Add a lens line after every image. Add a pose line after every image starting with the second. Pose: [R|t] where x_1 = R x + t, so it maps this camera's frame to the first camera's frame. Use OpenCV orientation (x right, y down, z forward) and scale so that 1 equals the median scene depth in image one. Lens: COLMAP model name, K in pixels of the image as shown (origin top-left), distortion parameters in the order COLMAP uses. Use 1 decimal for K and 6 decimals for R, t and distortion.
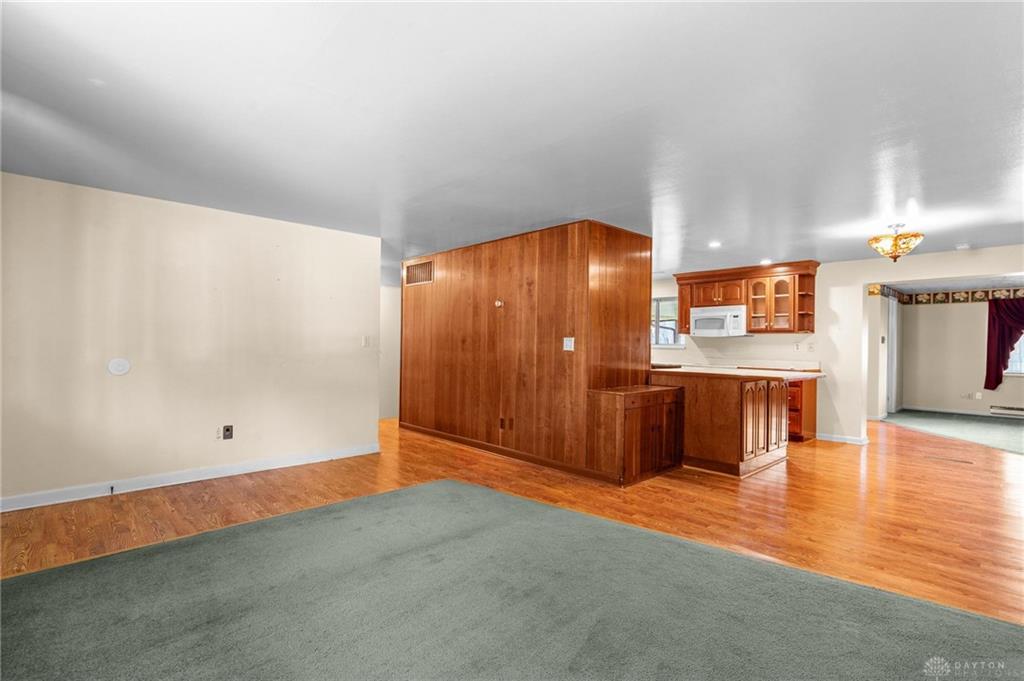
lens RADIAL K [[480.5, 0, 508.2], [0, 480.5, 340.8], [0, 0, 1]] dist [-0.000852, 0.001143]
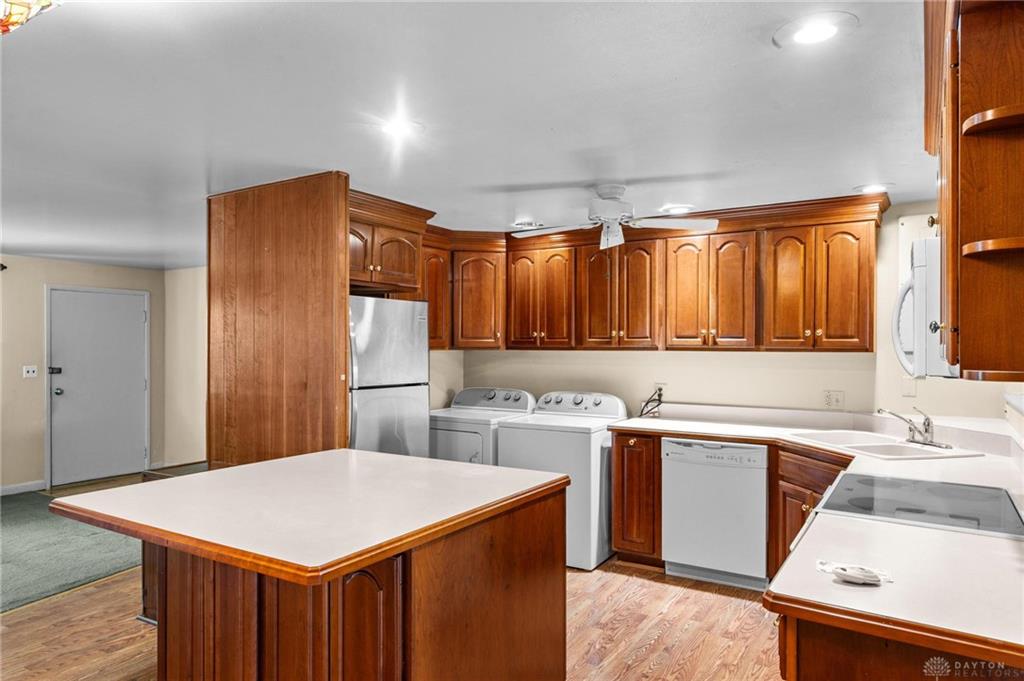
lens RADIAL K [[662.3, 0, 507.5], [0, 662.3, 344.2], [0, 0, 1]] dist [0.009341, 0.000786]
pose [[0.256772, -0.015745, -0.966344, 0.886251], [0.009811, 0.999858, -0.013685, -0.029245], [0.966422, -0.005967, 0.256891, 0.905306]]
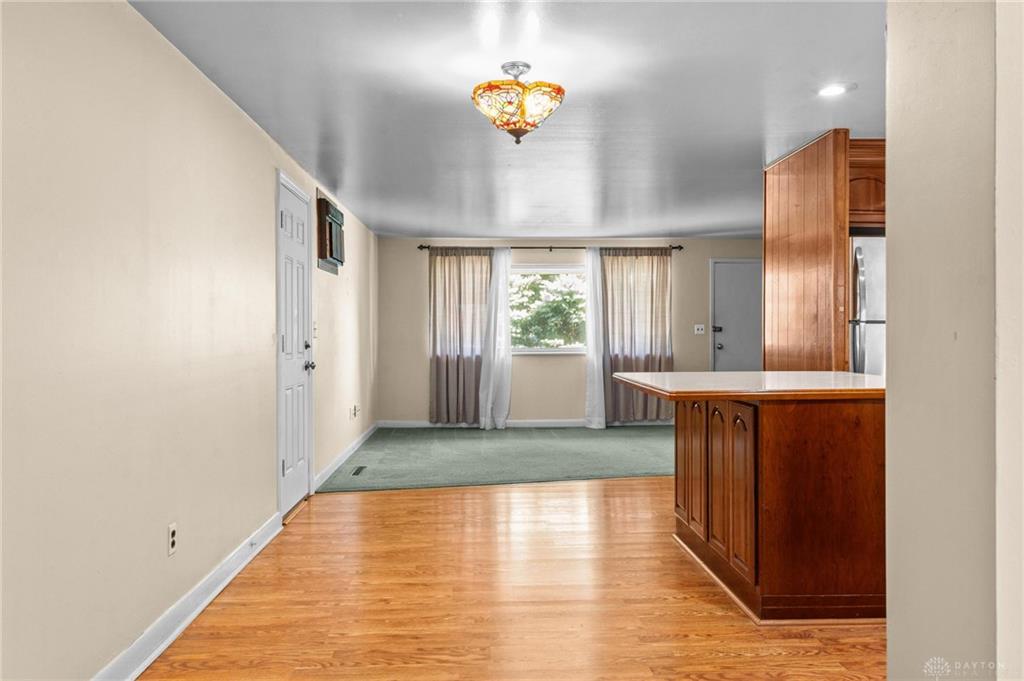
lens RADIAL K [[759.3, 0, 508.6], [0, 759.3, 339.2], [0, 0, 1]] dist [0.006778, 0.002073]
pose [[-0.649055, -0.003496, -0.760734, 1.085794], [0.001887, 0.999979, -0.006205, 0.026554], [0.760739, -0.005462, -0.649034, 1.163427]]
